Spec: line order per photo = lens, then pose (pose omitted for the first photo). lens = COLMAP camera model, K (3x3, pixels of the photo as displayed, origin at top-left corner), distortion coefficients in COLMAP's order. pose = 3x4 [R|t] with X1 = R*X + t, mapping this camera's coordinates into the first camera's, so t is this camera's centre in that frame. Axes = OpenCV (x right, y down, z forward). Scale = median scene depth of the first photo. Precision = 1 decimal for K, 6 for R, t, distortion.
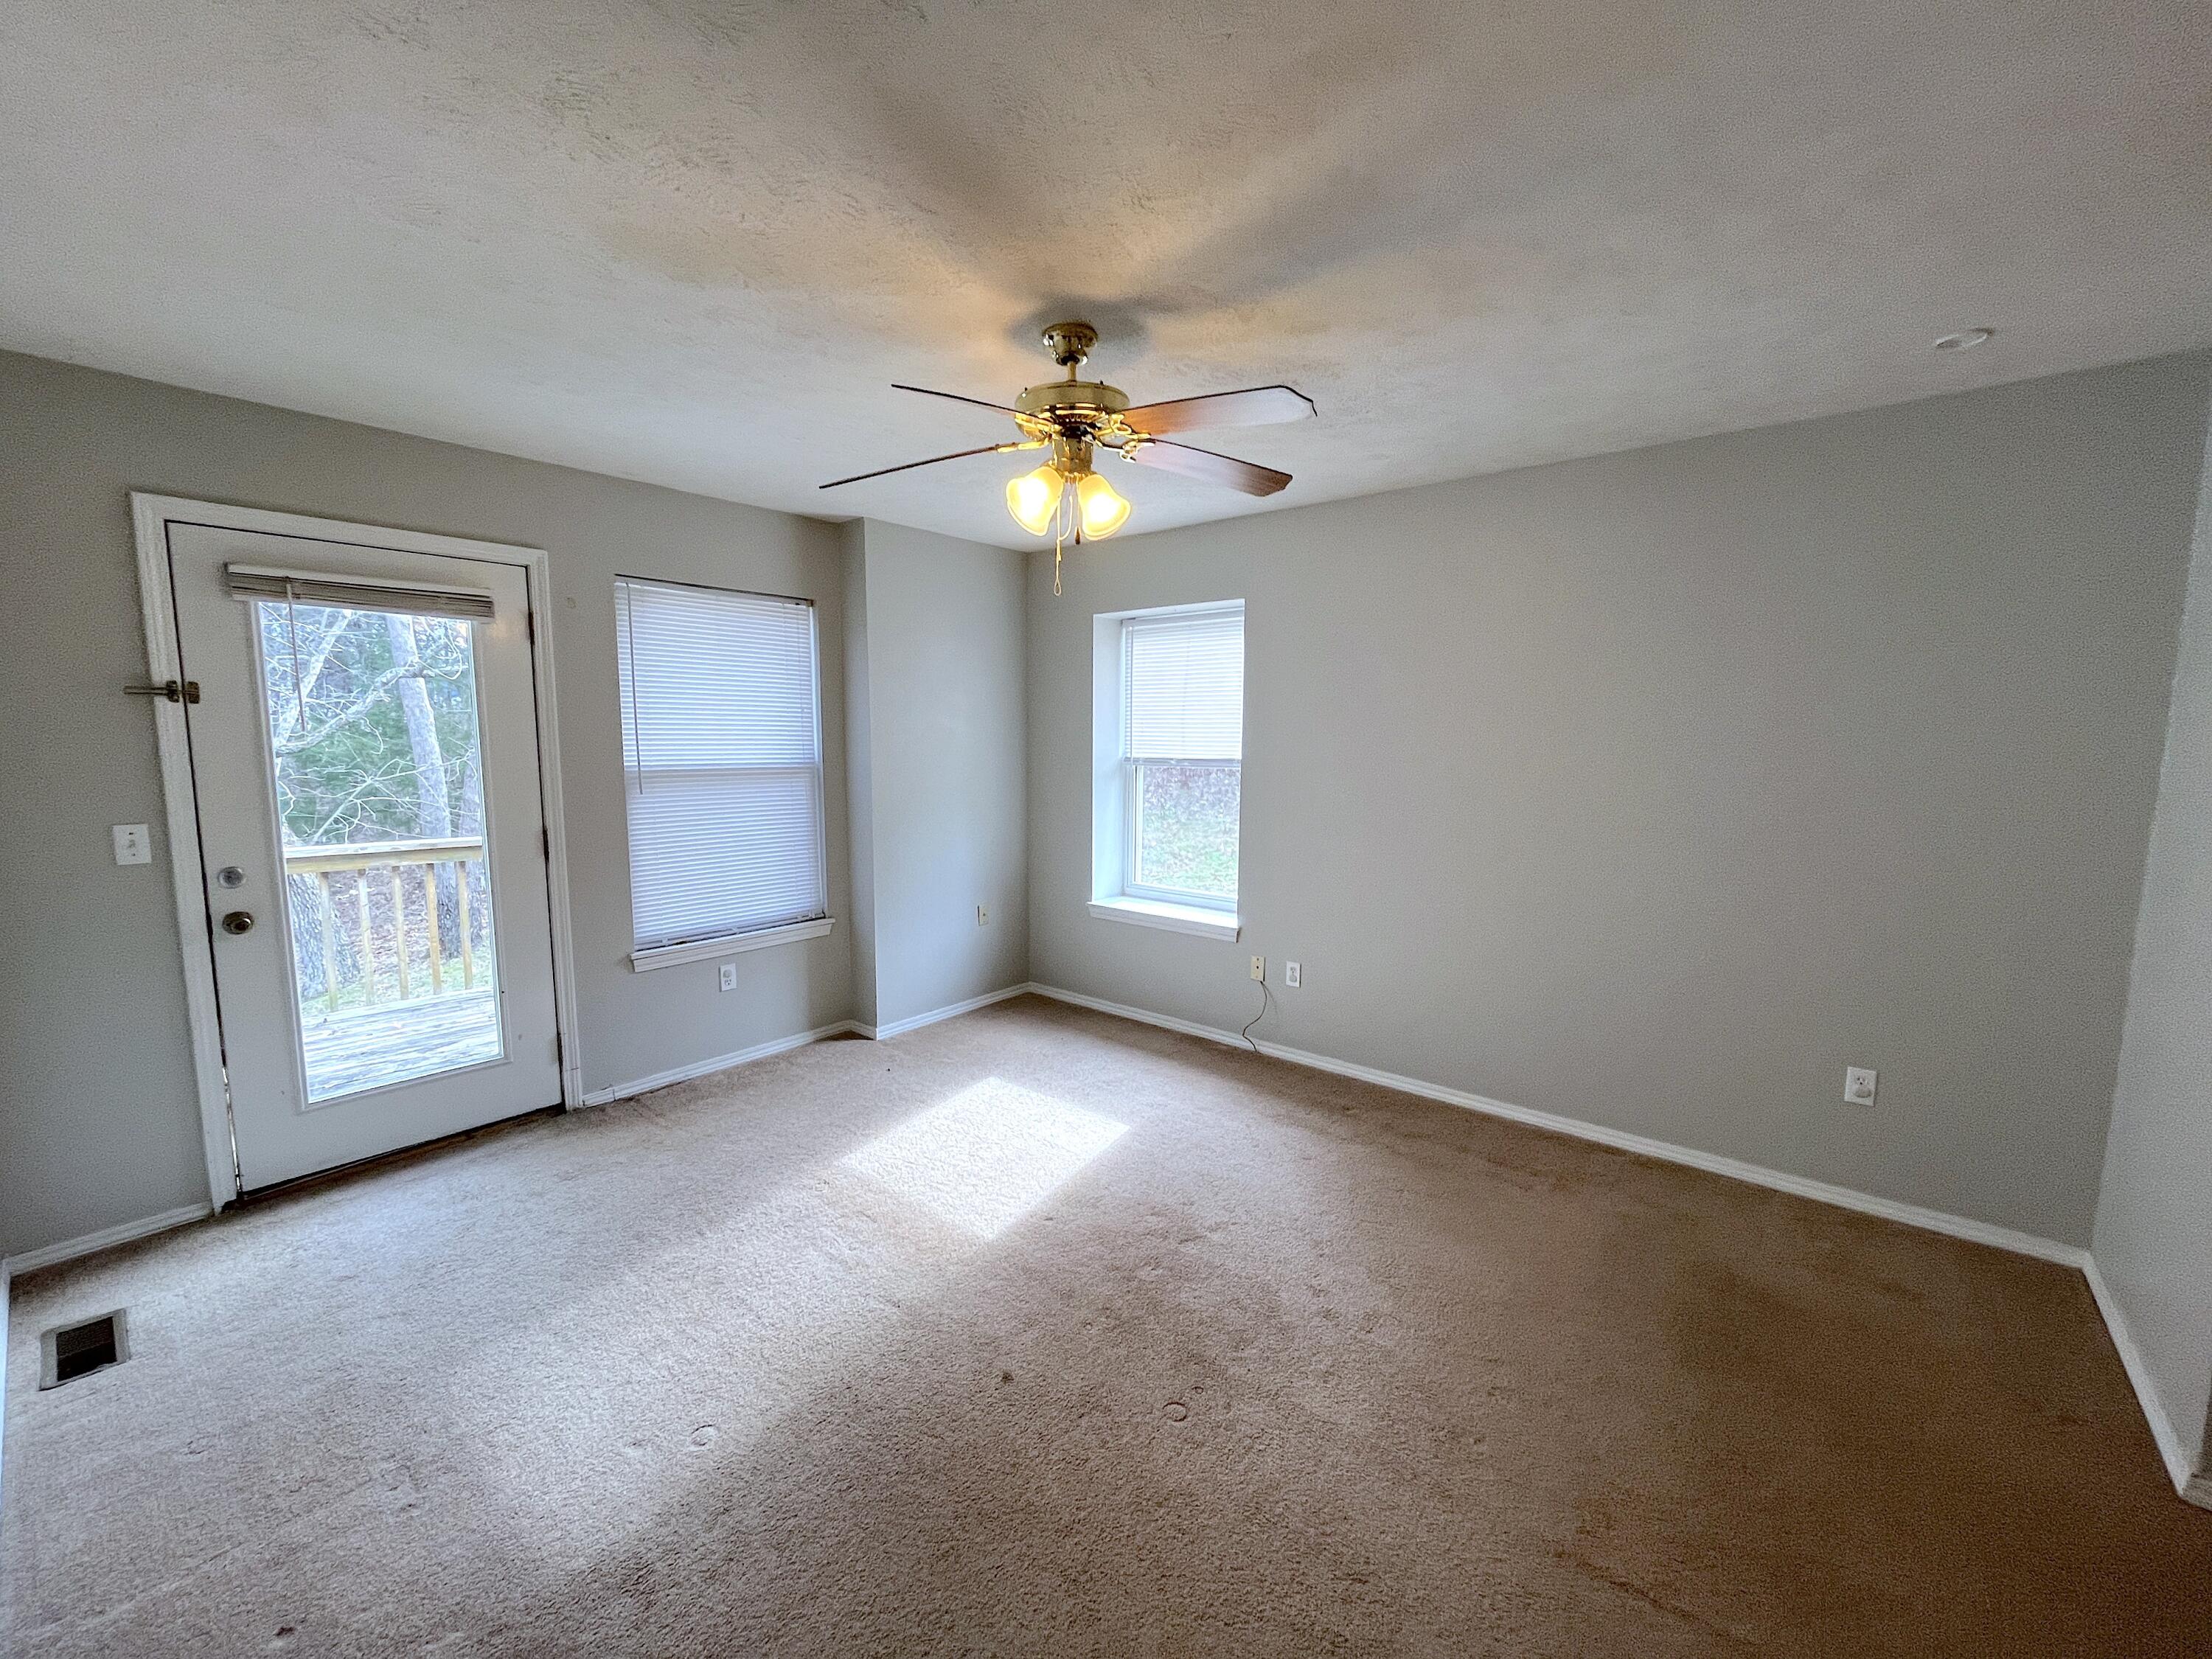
lens RADIAL K [[891.6, 0, 1094.8], [0, 891.6, 837.4], [0, 0, 1]] dist [-0.000658, -0.000465]
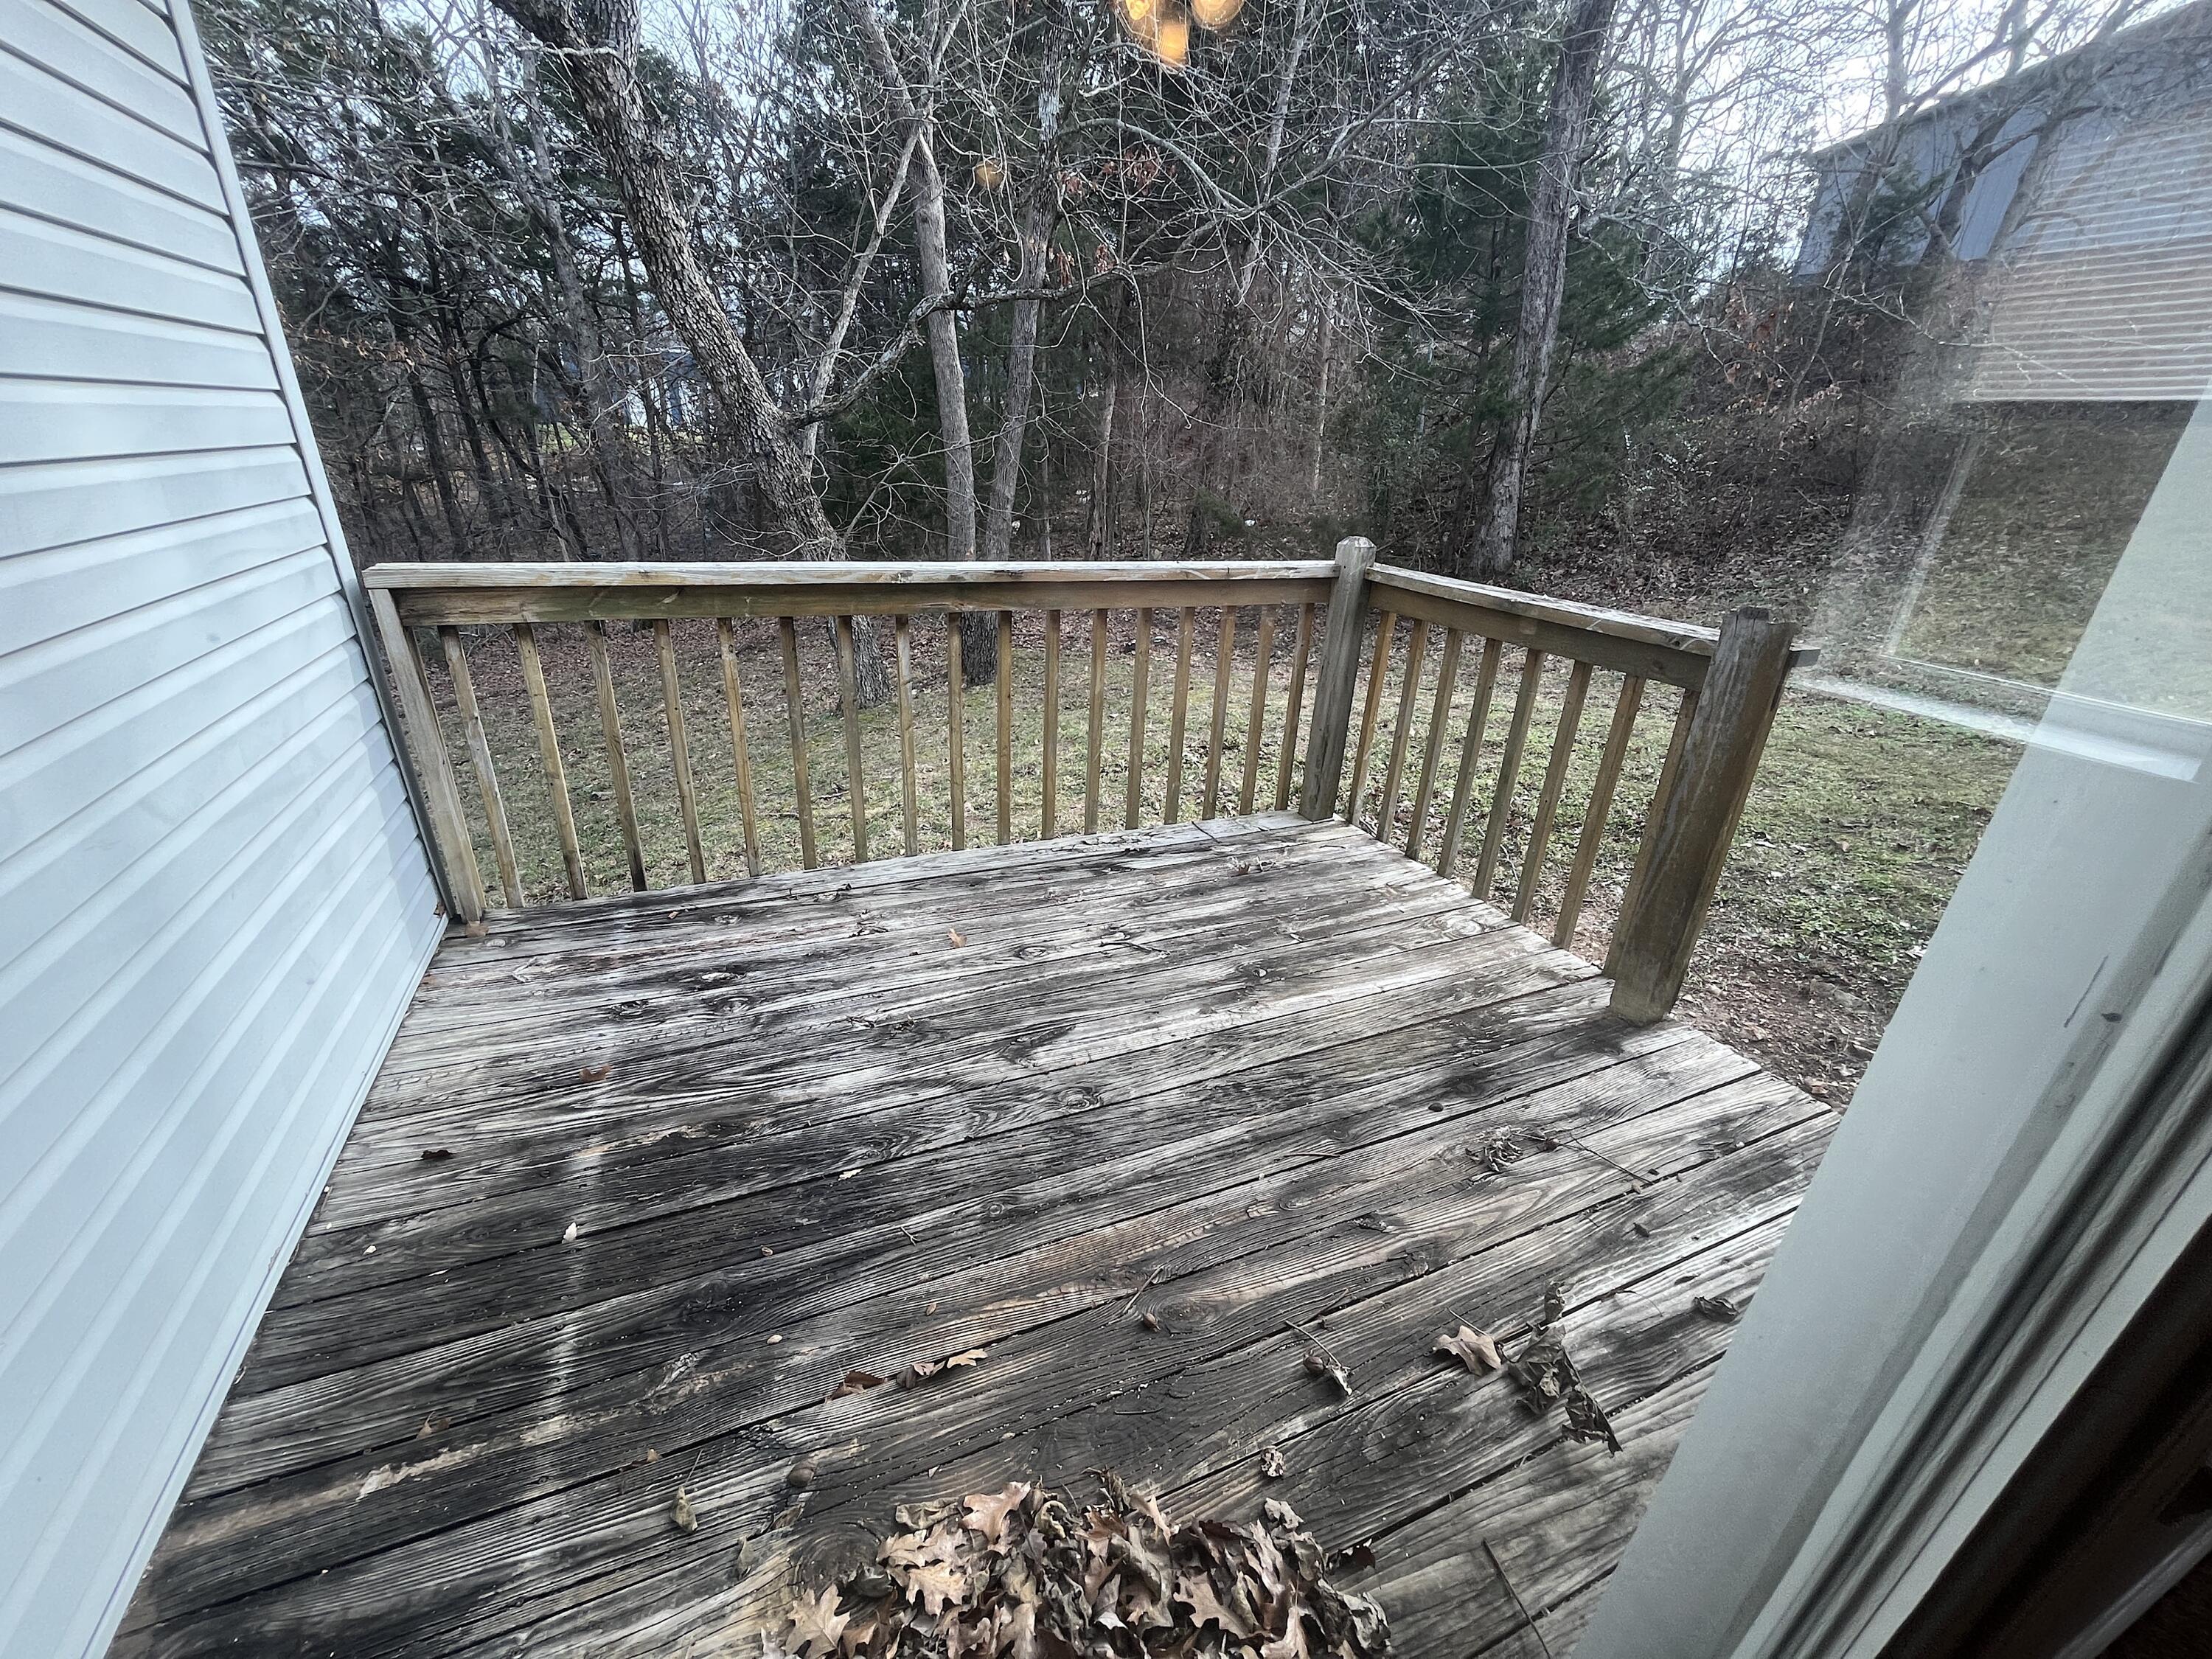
lens RADIAL K [[891.6, 0, 1094.8], [0, 891.6, 837.4], [0, 0, 1]] dist [-0.000658, -0.000465]
pose [[0.887898, 0.210385, -0.409114, -0.473331], [-0.079711, 0.946208, 0.313587, -0.012702], [0.453081, -0.245822, 0.856906, 0.561628]]
